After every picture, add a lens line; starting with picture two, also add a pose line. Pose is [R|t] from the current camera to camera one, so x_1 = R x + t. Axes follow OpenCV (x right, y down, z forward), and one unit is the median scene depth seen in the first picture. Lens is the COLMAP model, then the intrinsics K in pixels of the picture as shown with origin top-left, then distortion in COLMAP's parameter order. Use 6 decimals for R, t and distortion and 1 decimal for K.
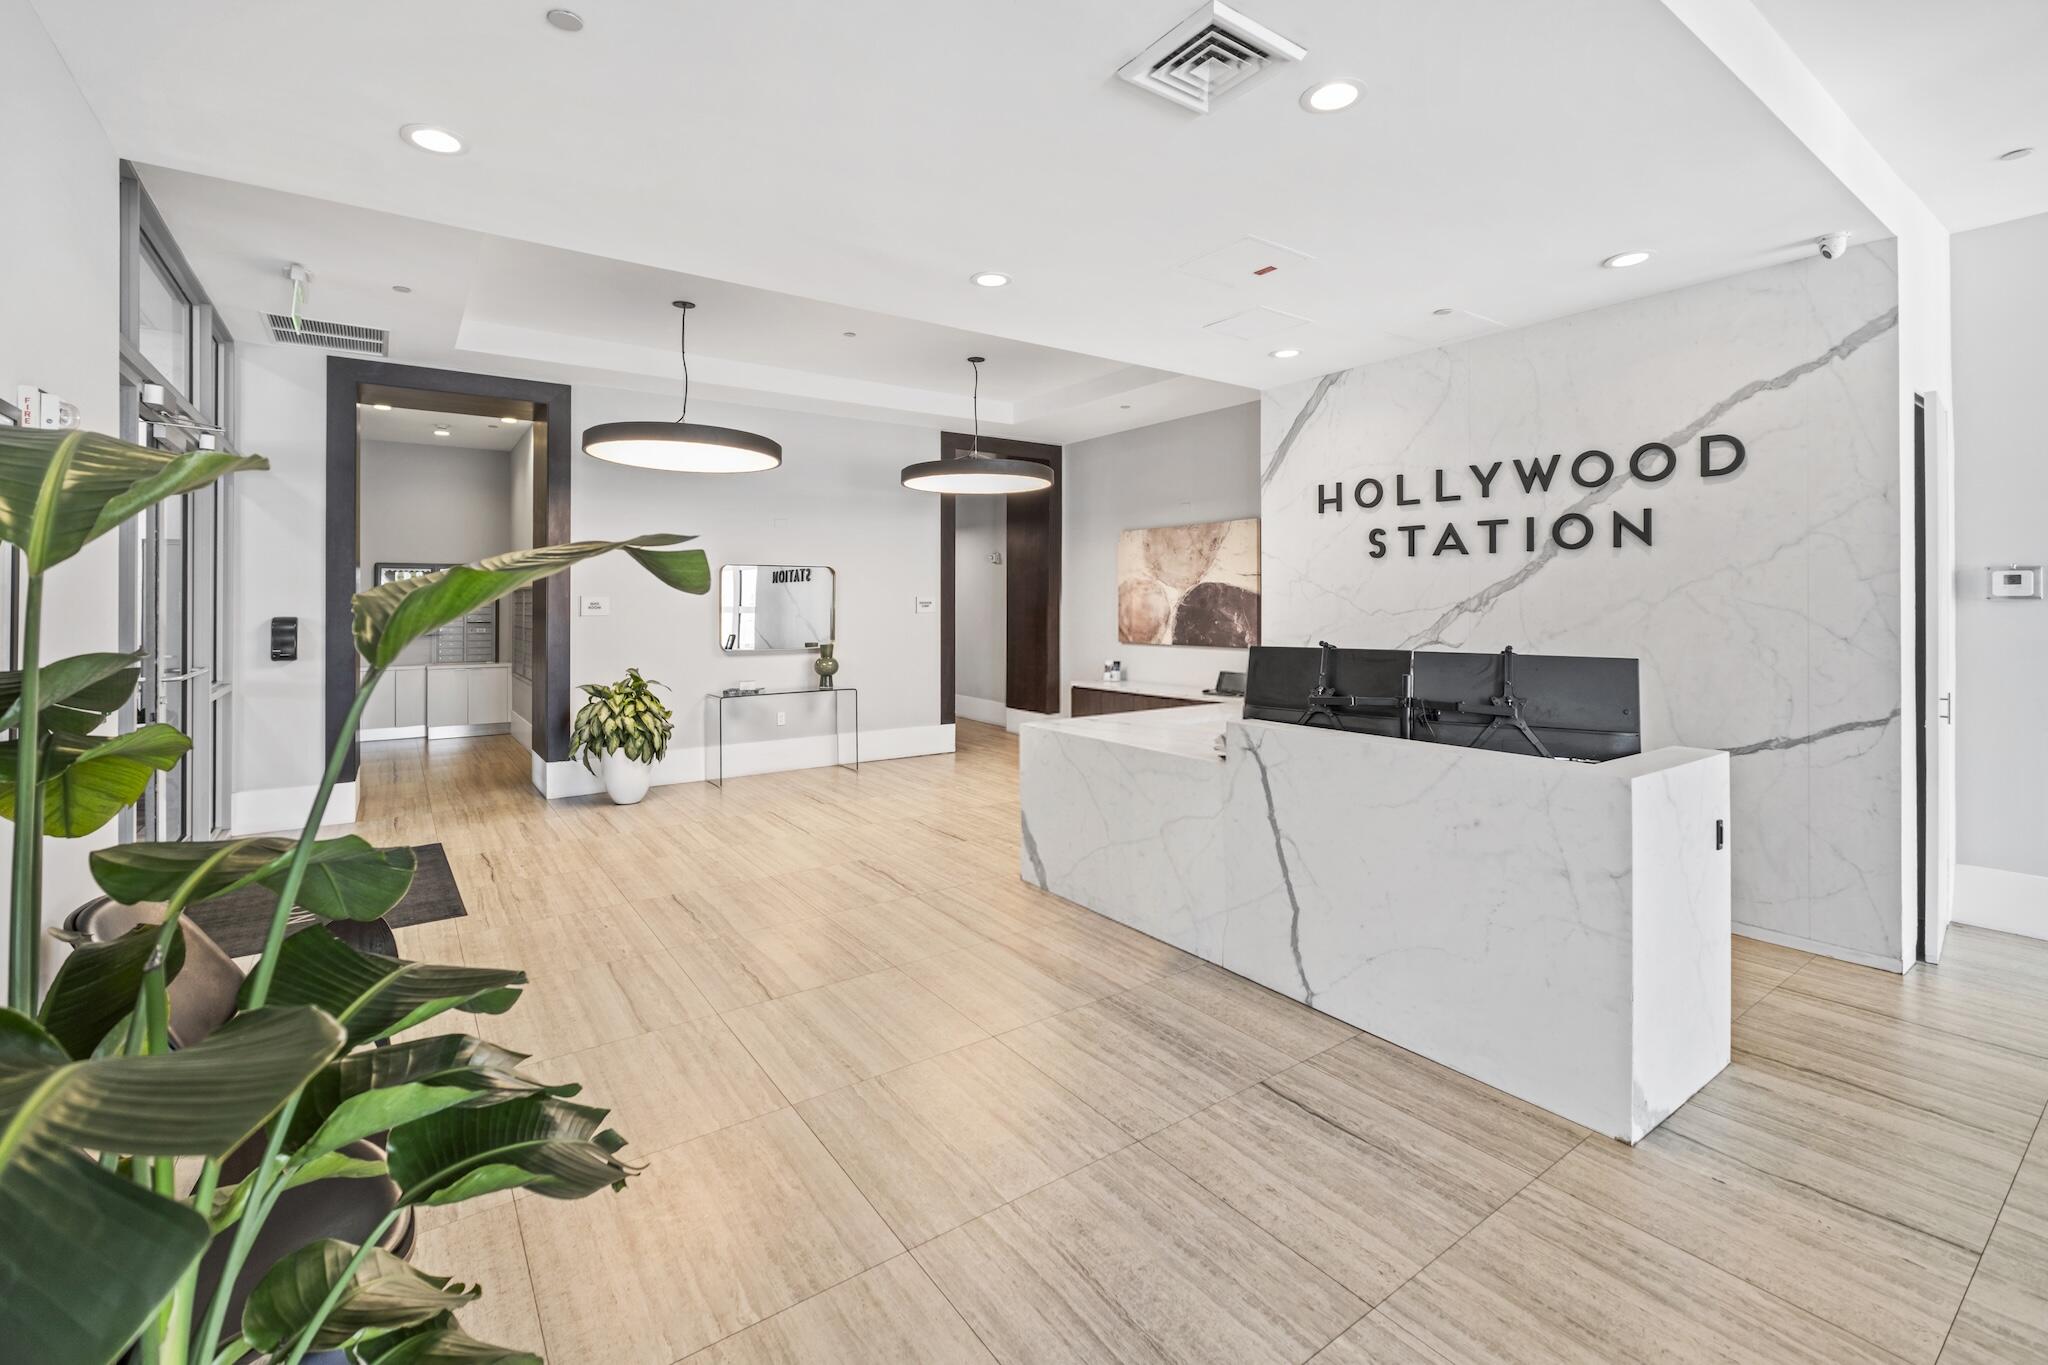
lens RADIAL K [[894.2, 0, 1038.4], [0, 894.2, 604.9], [0, 0, 1]] dist [-0.005052, 0.001679]
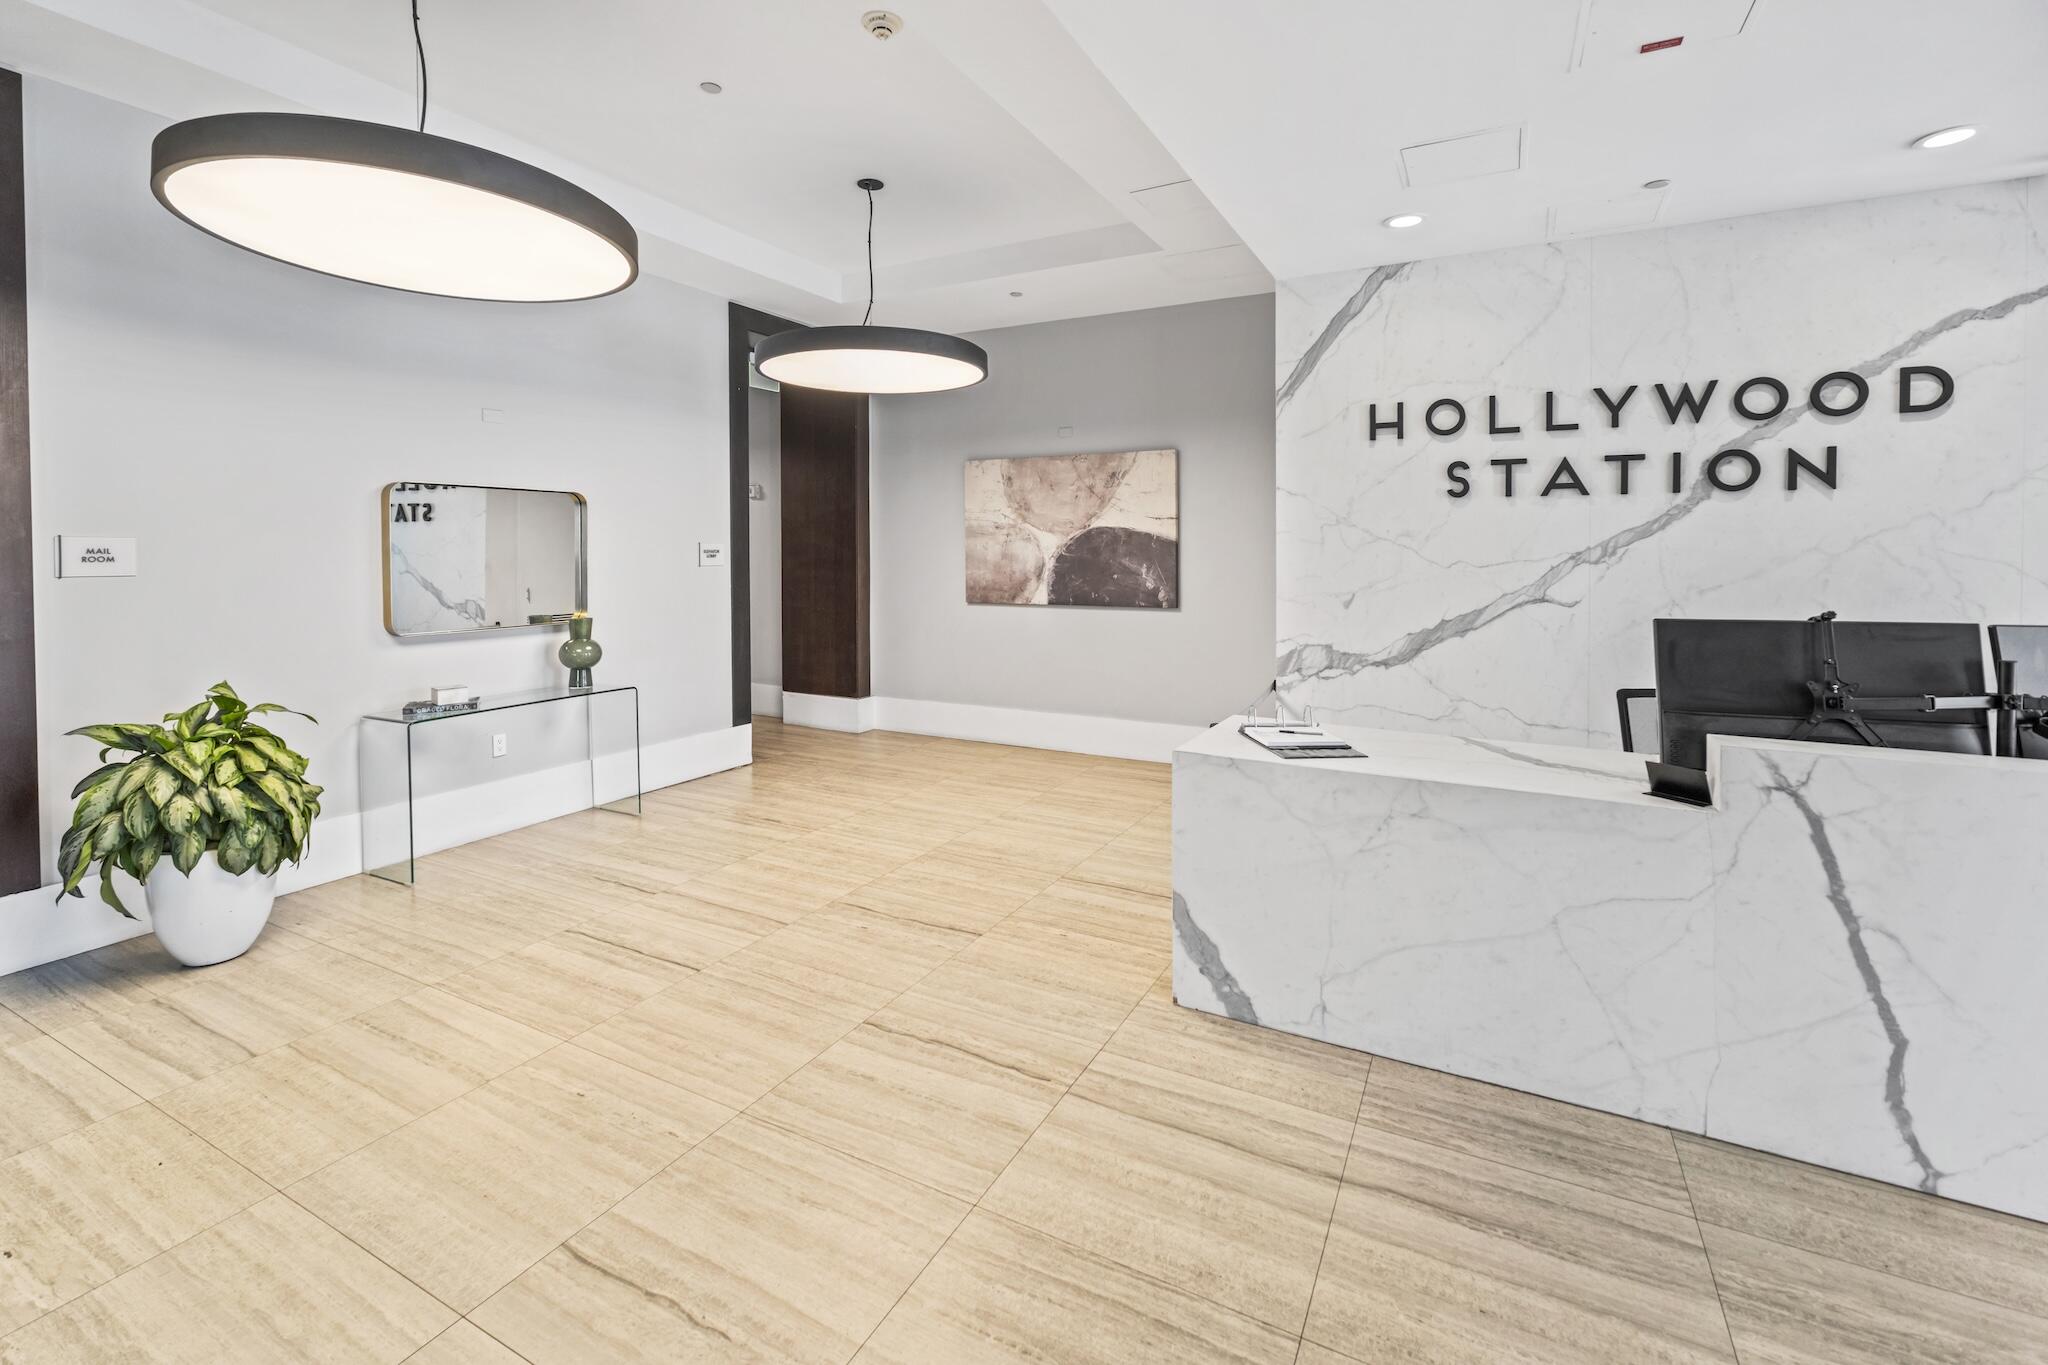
lens RADIAL K [[894.2, 0, 1032.6], [0, 894.2, 574.3], [0, 0, 1]] dist [-0.005052, 0.001679]
pose [[0.896405, -0.008553, 0.443153, -0.326684], [-0.001550, 0.999747, 0.022430, -0.000464], [-0.443233, -0.020793, 0.896165, 0.440062]]
